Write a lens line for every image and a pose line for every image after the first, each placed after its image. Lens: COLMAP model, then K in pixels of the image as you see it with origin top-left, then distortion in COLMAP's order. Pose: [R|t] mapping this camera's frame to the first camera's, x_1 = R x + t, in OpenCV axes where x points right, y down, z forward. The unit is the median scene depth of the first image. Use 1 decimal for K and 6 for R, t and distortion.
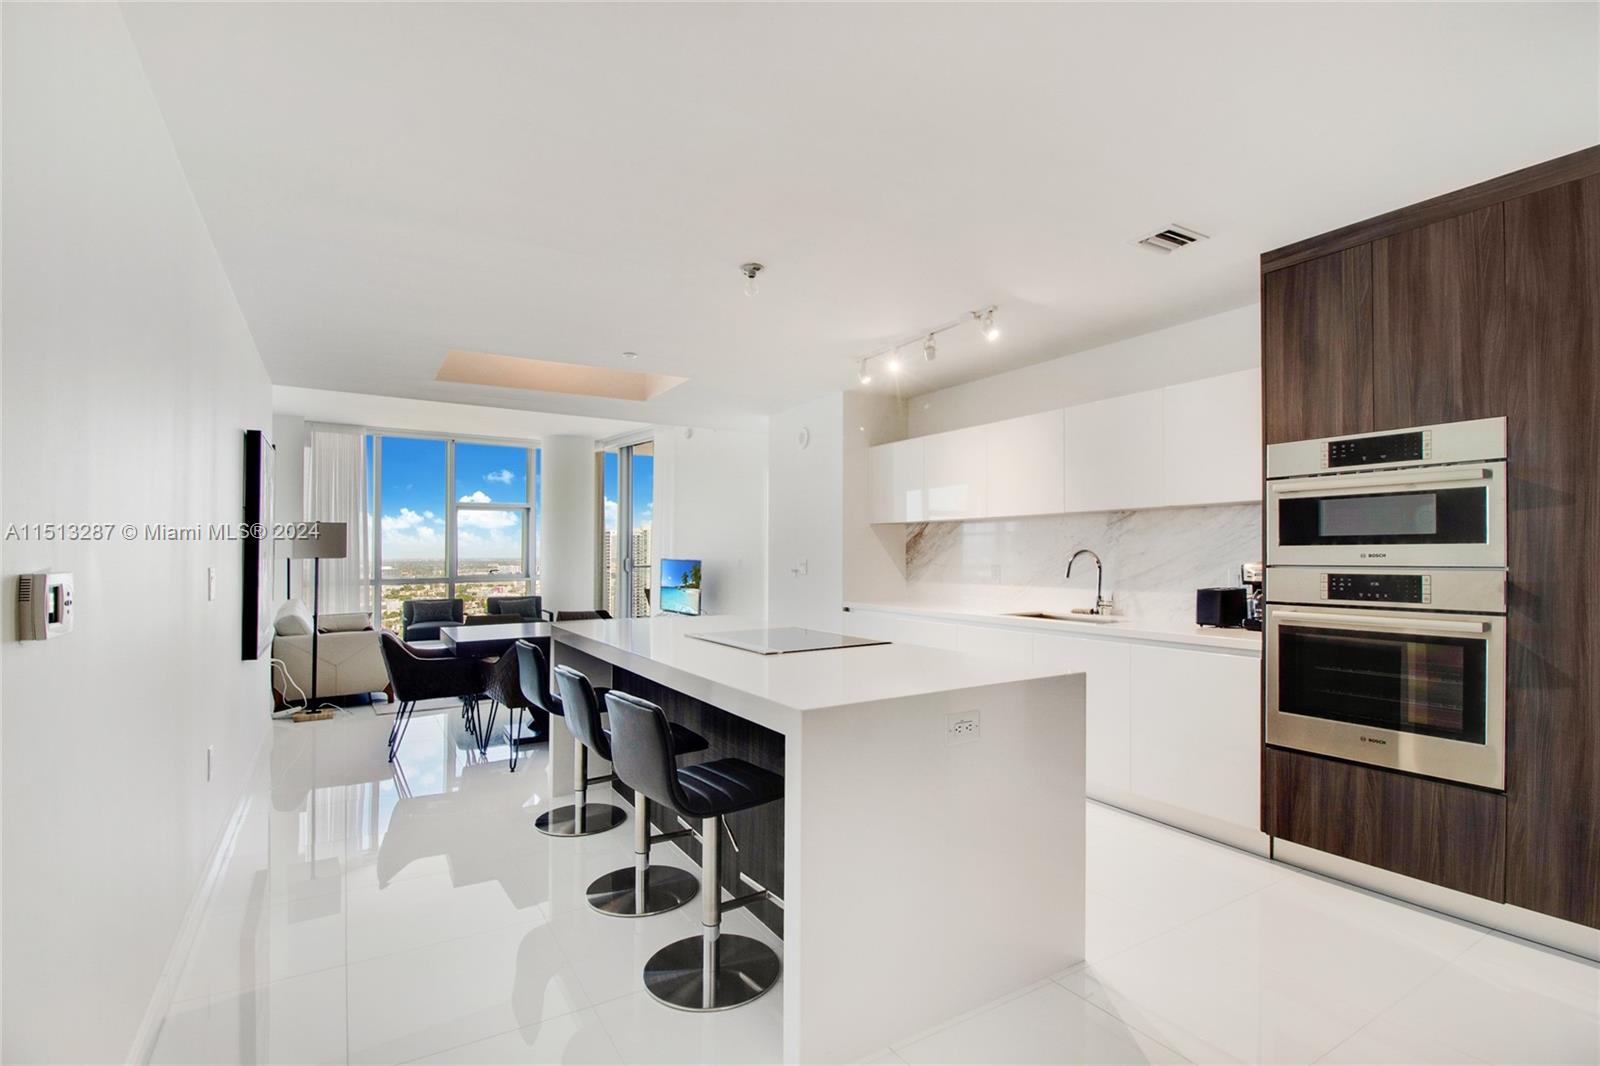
lens RADIAL K [[737.5, 0, 813.1], [0, 737.5, 534.9], [0, 0, 1]] dist [0.001004, -0.001085]
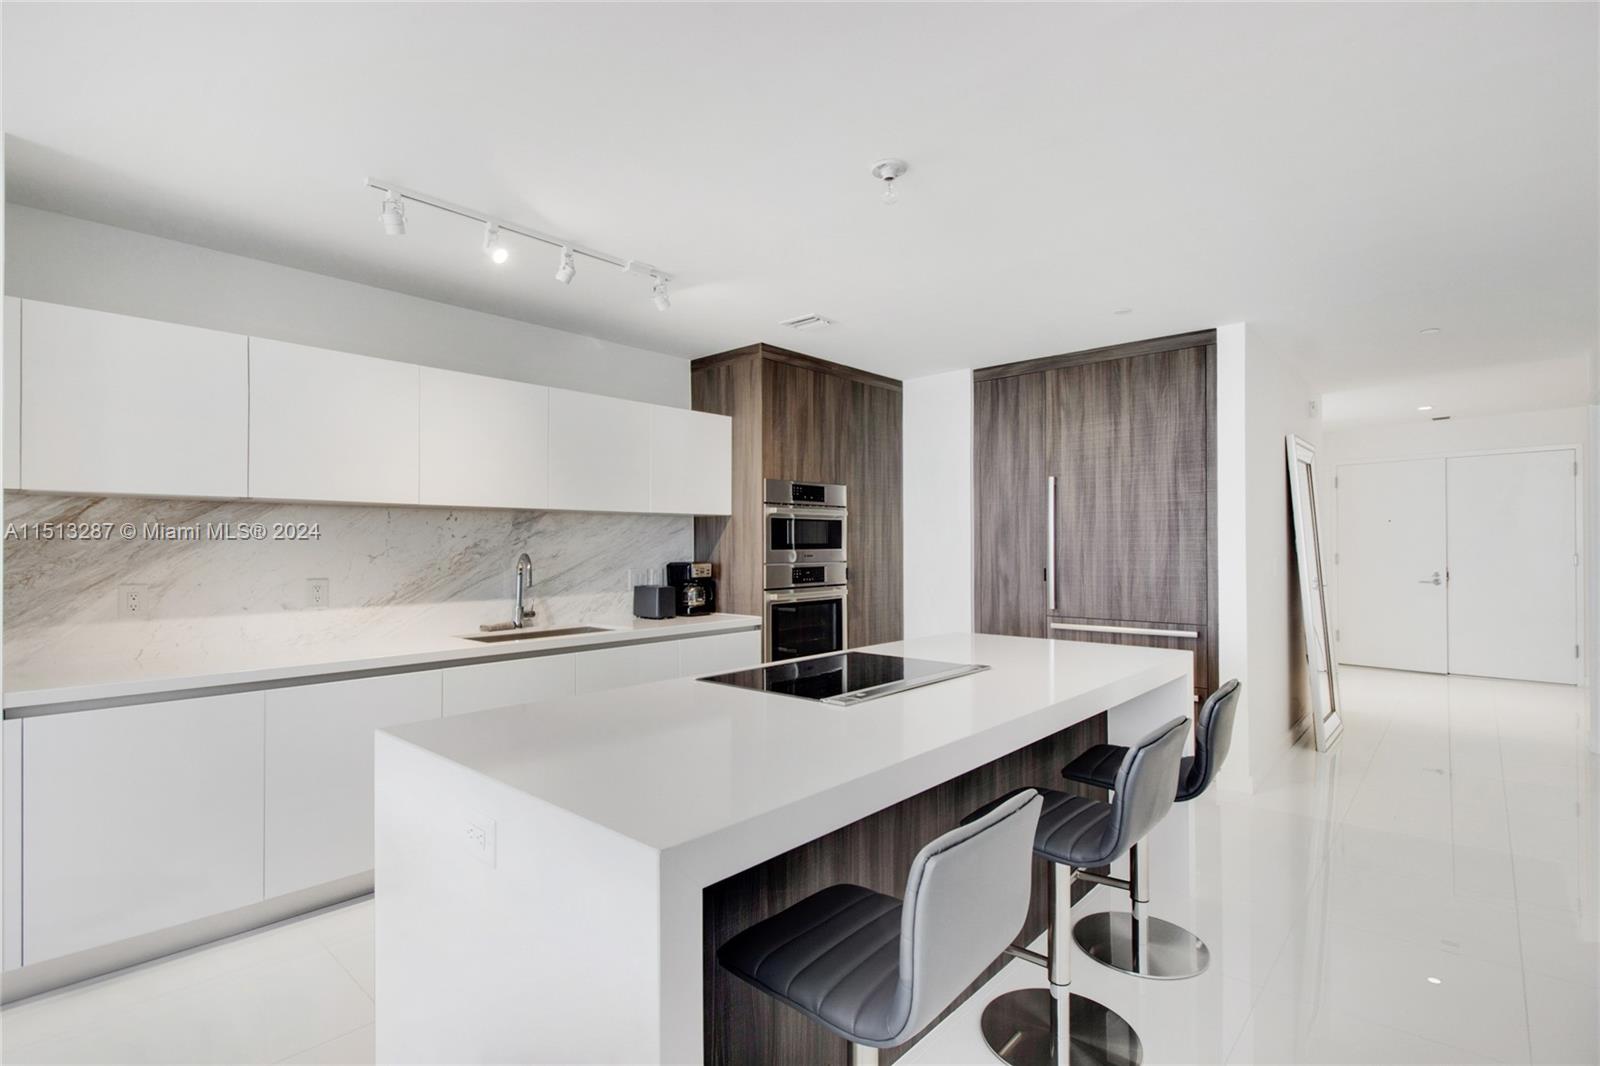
lens RADIAL K [[737.5, 0, 797.5], [0, 737.5, 541.5], [0, 0, 1]] dist [0.001004, -0.001085]
pose [[-0.243178, 0.013571, 0.969887, -0.789932], [-0.017681, 0.999674, -0.018421, 0.024306], [-0.969820, -0.021628, -0.242859, 1.308481]]
